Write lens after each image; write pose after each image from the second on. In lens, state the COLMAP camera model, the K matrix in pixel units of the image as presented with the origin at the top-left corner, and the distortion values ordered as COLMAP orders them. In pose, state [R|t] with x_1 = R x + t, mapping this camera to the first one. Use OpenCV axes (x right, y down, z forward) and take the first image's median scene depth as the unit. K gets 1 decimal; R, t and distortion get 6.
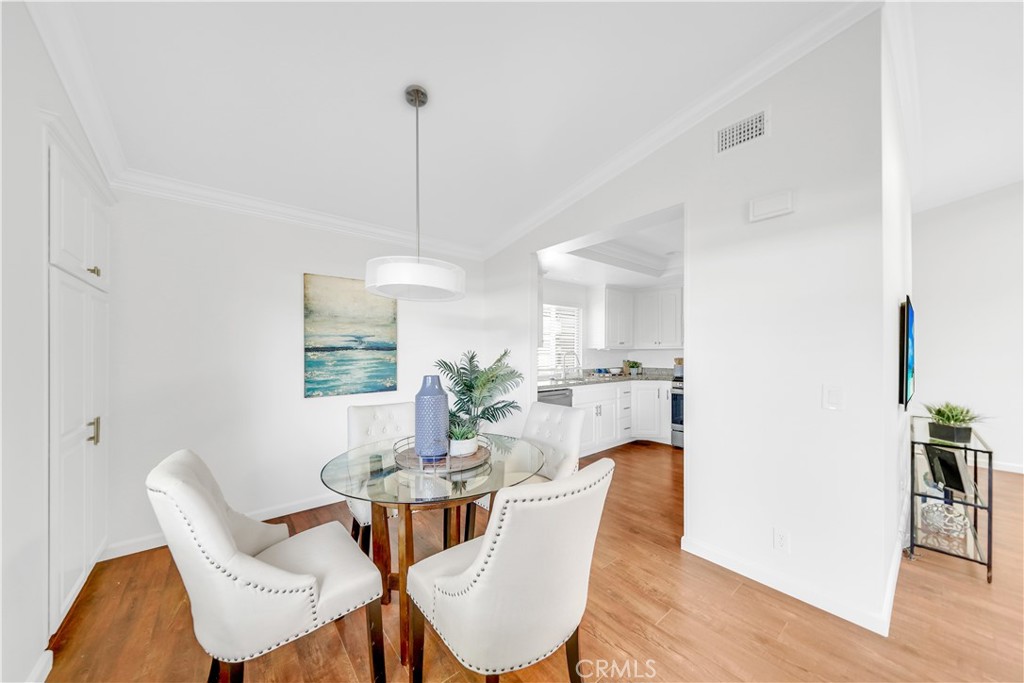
lens RADIAL K [[352.0, 0, 511.1], [0, 352.0, 352.3], [0, 0, 1]] dist [0.001301, -0.000662]
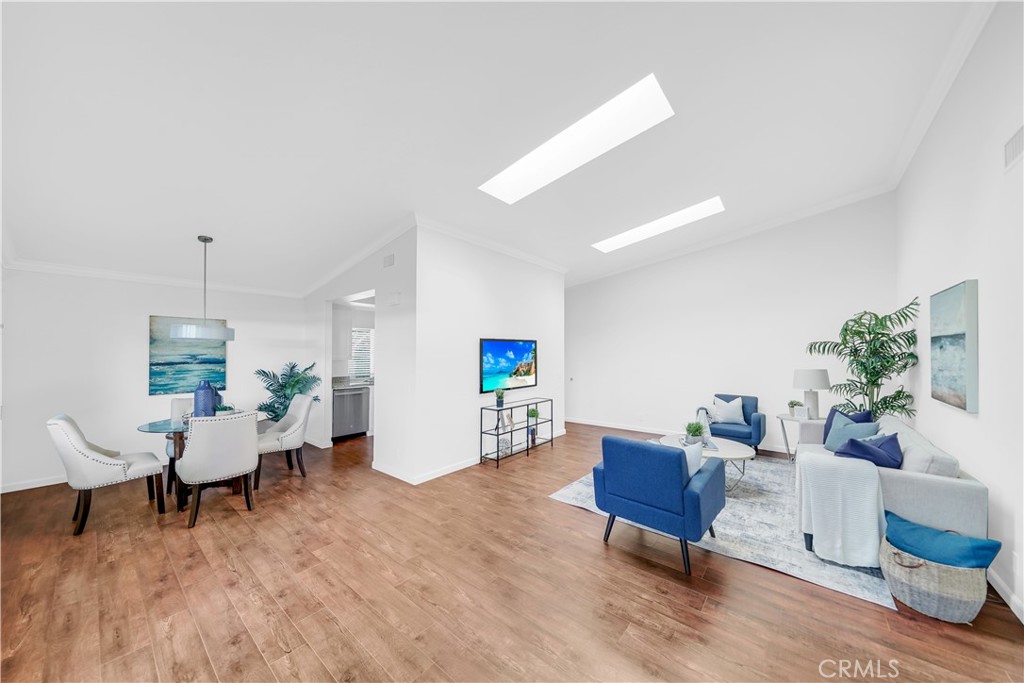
lens RADIAL K [[352.0, 0, 513.1], [0, 352.0, 348.8], [0, 0, 1]] dist [0.001301, -0.000662]
pose [[0.982253, 0.000783, 0.187560, 0.685532], [0.001949, 0.999895, -0.014377, -0.050510], [-0.187552, 0.014487, 0.982148, -0.815122]]
